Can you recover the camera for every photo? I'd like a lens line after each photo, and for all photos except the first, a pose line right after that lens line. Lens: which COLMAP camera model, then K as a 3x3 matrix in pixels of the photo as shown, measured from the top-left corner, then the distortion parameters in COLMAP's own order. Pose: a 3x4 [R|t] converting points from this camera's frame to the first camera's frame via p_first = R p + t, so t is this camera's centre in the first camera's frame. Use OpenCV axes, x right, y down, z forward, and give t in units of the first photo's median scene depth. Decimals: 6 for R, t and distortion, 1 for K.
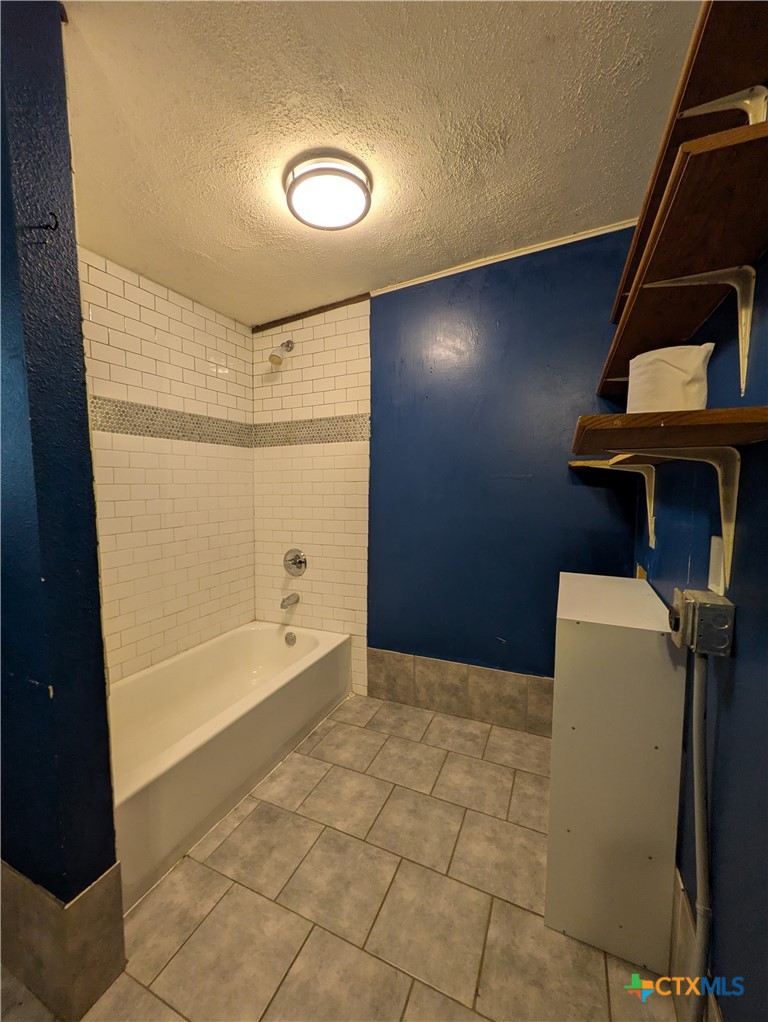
lens RADIAL K [[406.8, 0, 376.2], [0, 406.8, 514.9], [0, 0, 1]] dist [-0.000547, 0.000659]
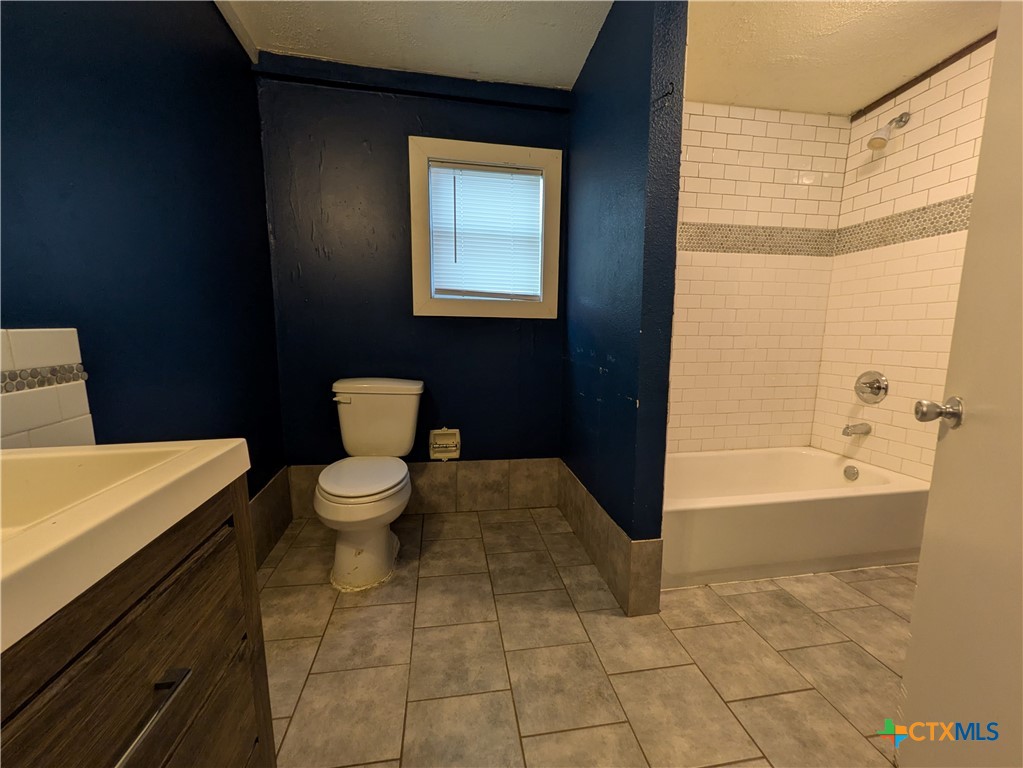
lens RADIAL K [[407.2, 0, 519.5], [0, 407.2, 388.3], [0, 0, 1]] dist [-0.000547, 0.000659]
pose [[0.569557, 0.128617, -0.811826, 0.111370], [-0.067112, 0.991661, 0.110024, 0.111595], [0.819207, -0.008182, 0.573439, -0.146606]]
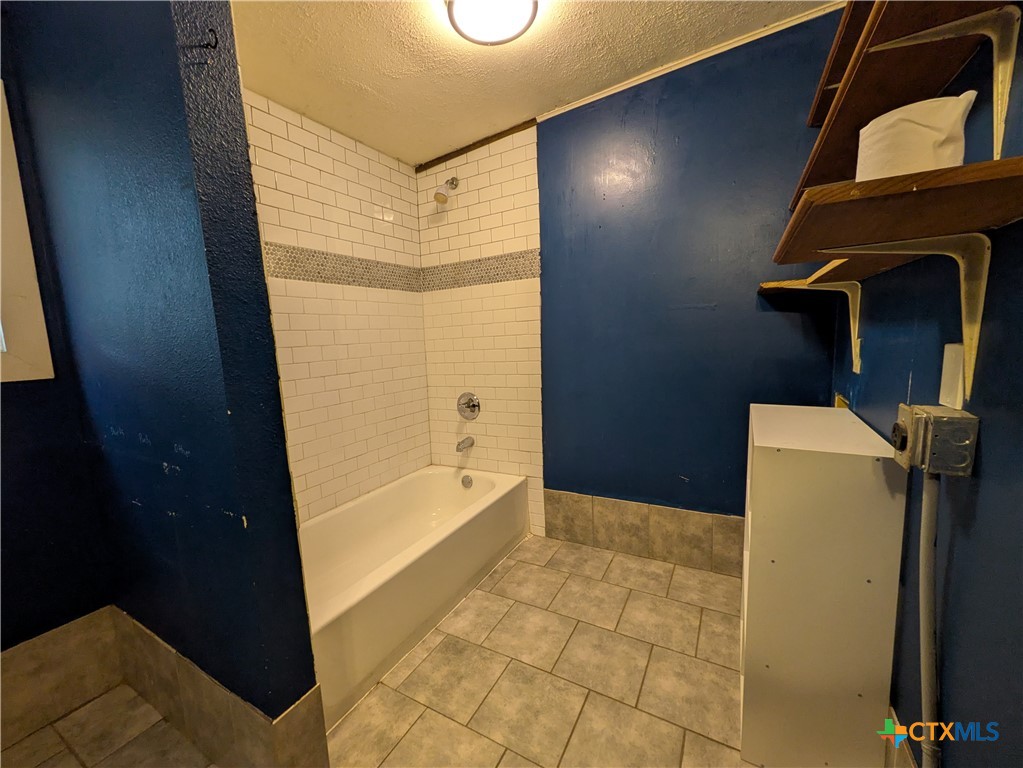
lens RADIAL K [[407.2, 0, 512.7], [0, 407.2, 387.9], [0, 0, 1]] dist [-0.000547, 0.000659]
pose [[0.996526, -0.030323, -0.077562, -0.019015], [0.034579, 0.997935, 0.054139, 0.032230], [0.075760, -0.056633, 0.995517, 0.024293]]
